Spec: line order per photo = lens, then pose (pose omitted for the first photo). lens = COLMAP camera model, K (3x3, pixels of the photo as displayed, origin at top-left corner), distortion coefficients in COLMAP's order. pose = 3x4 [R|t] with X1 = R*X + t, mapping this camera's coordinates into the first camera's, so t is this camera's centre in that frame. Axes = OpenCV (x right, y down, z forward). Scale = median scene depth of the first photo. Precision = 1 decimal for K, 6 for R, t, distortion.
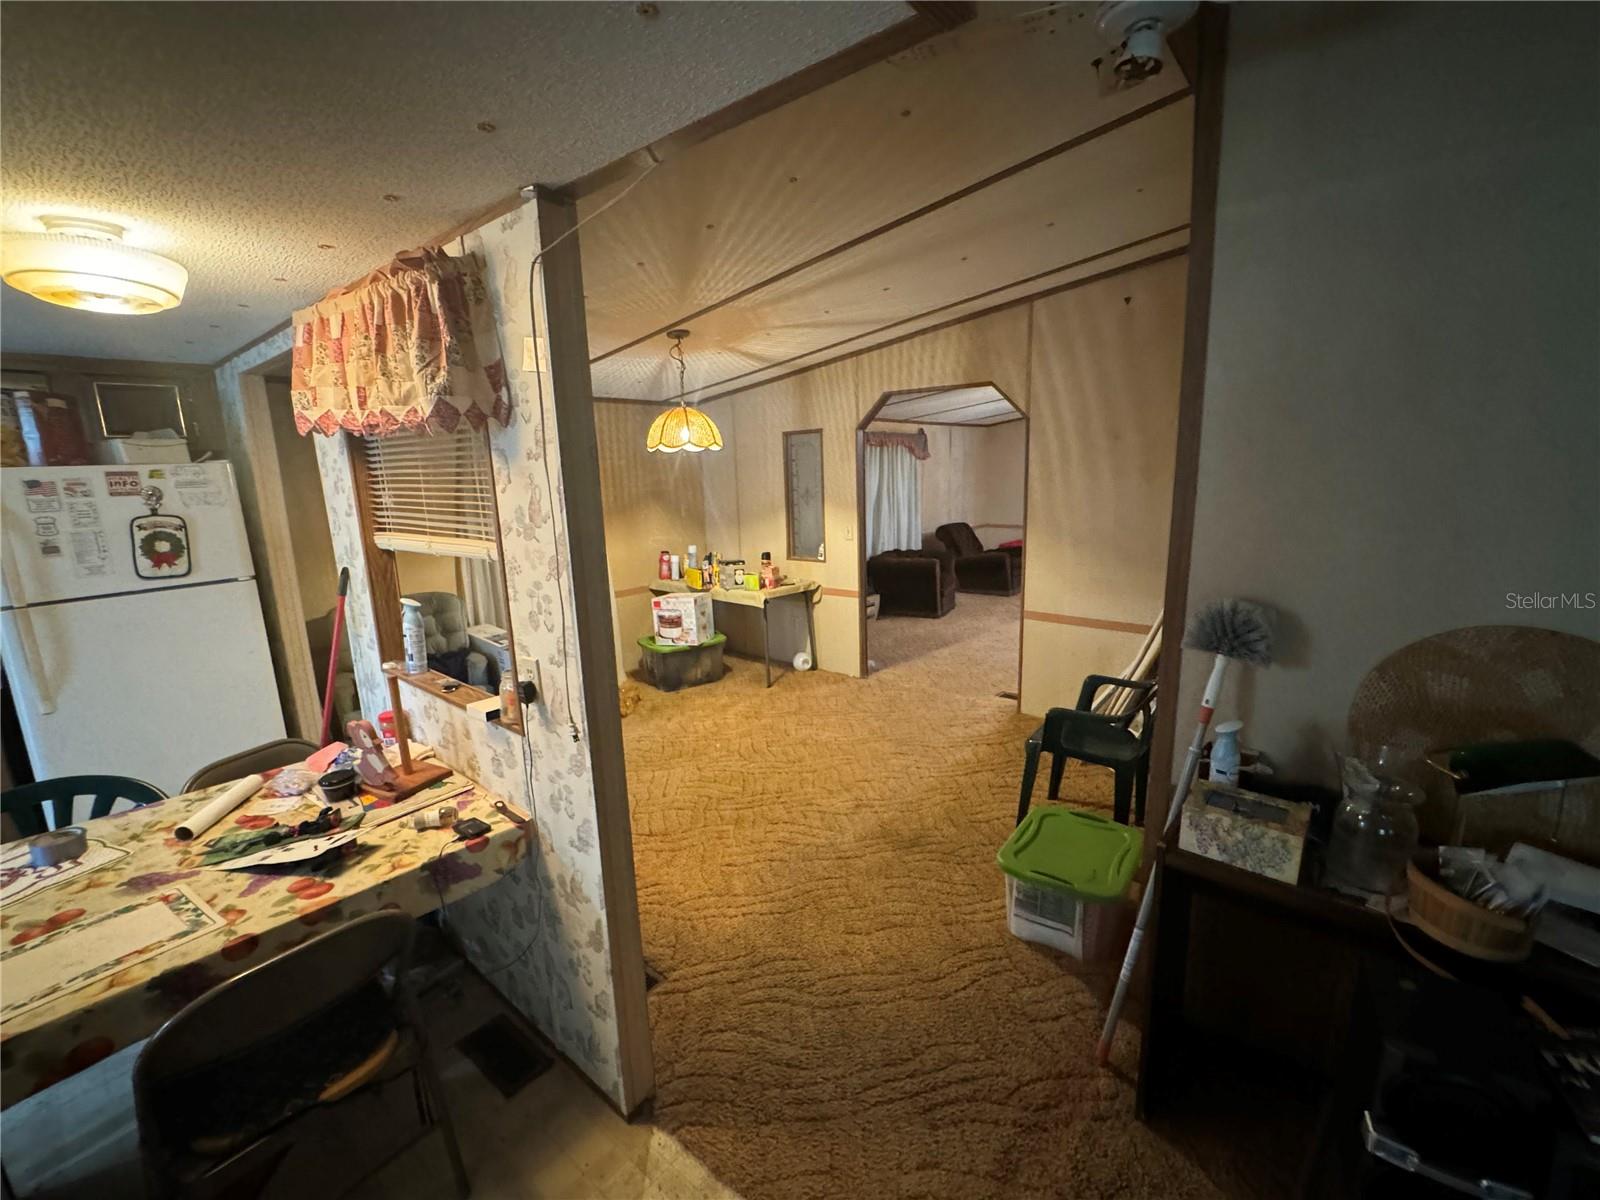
lens RADIAL K [[696.2, 0, 802.9], [0, 696.2, 600.3], [0, 0, 1]] dist [-0.004651, -0.000195]
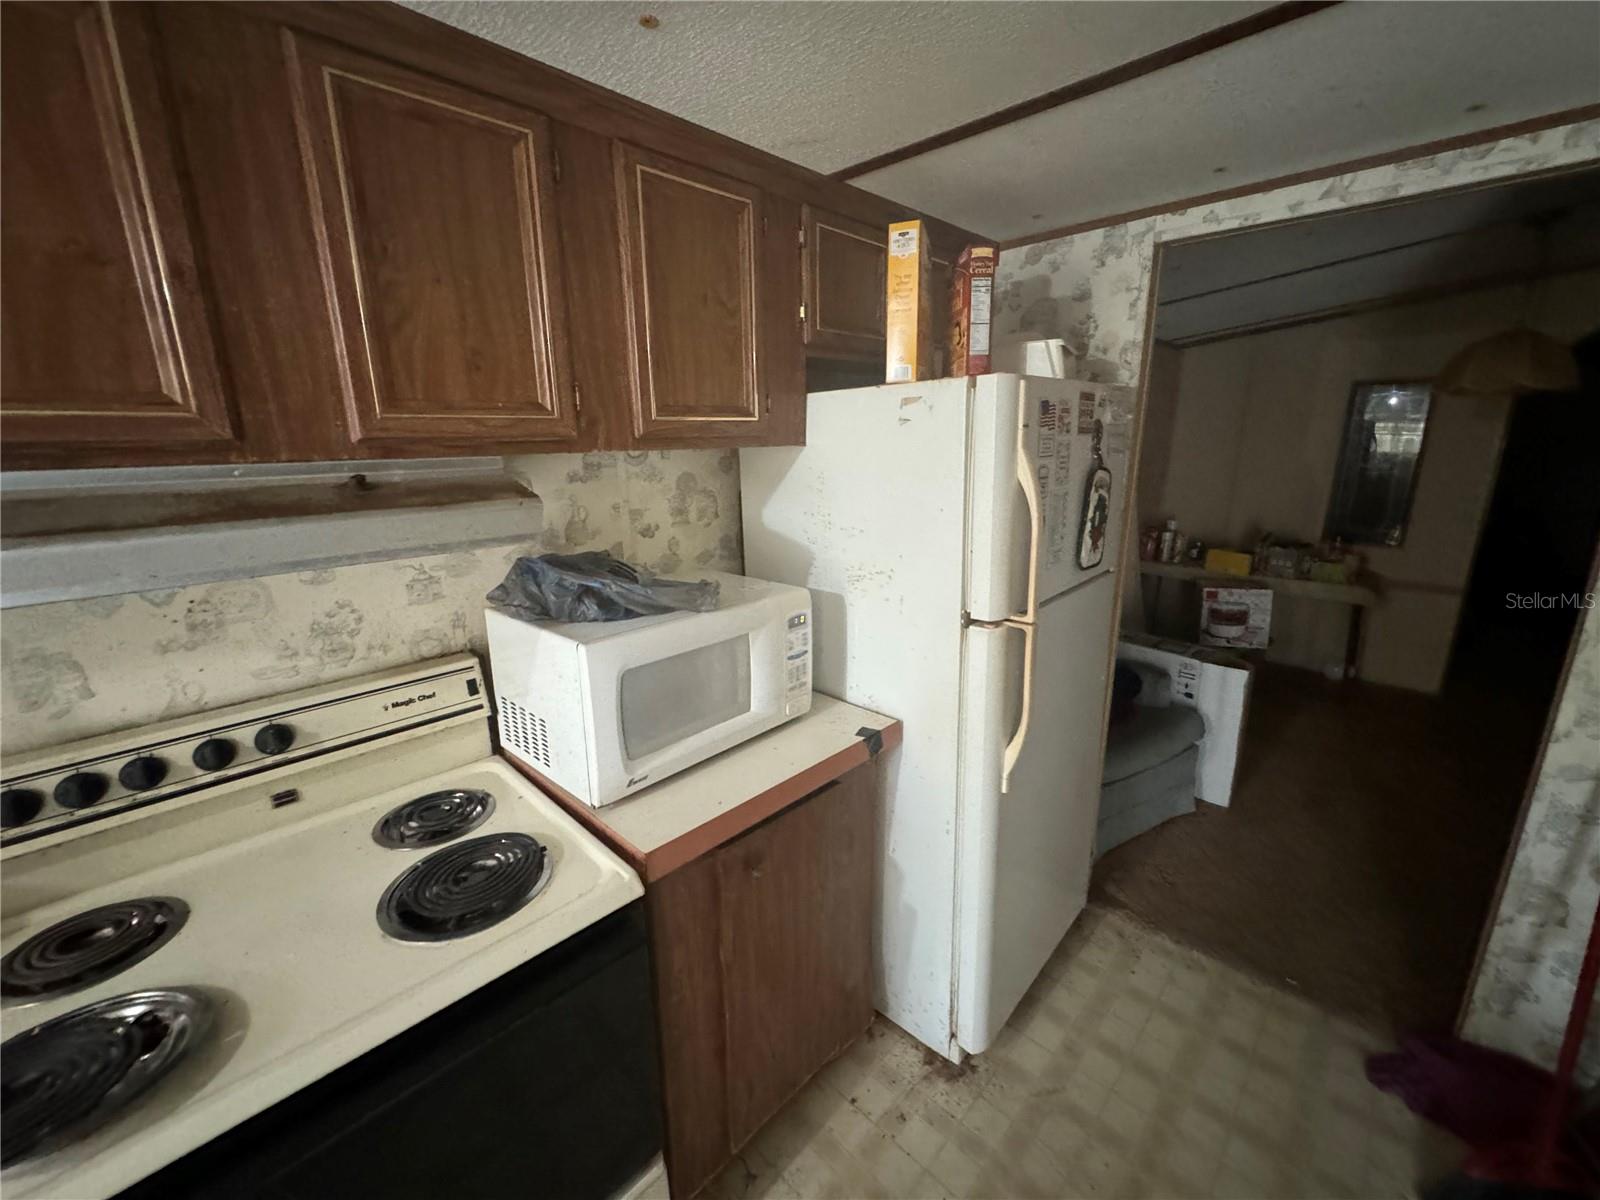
lens RADIAL K [[643.4, 0, 795.6], [0, 643.4, 593.1], [0, 0, 1]] dist [-0.000620, 0.000446]
pose [[0.996973, 0.036944, -0.068410, -1.988940], [-0.033515, 0.998156, 0.050611, -0.056432], [0.070154, -0.048165, 0.996373, 0.689722]]
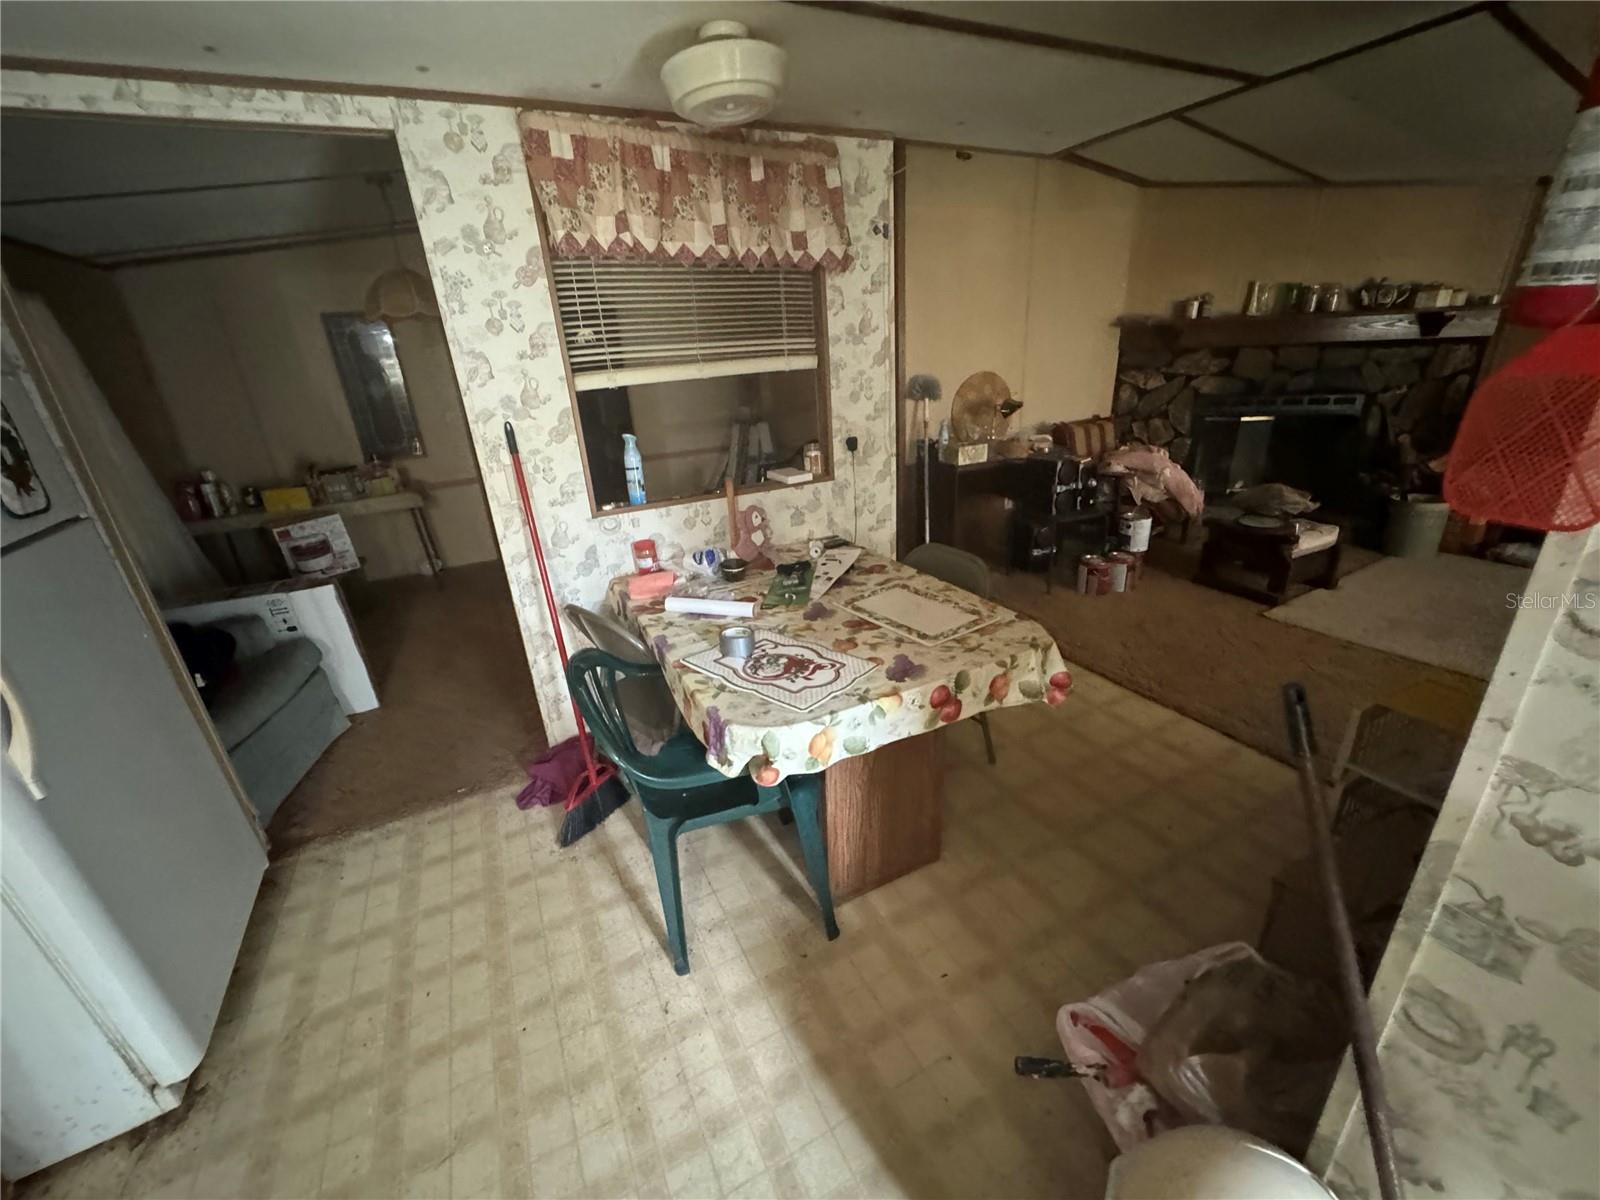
lens RADIAL K [[643.4, 0, 809.5], [0, 643.4, 599.2], [0, 0, 1]] dist [-0.000620, 0.000446]
pose [[0.386809, -0.335837, 0.858832, -1.963081], [0.226819, 0.937364, 0.264389, 0.052453], [-0.893830, 0.092532, 0.438755, 0.465488]]
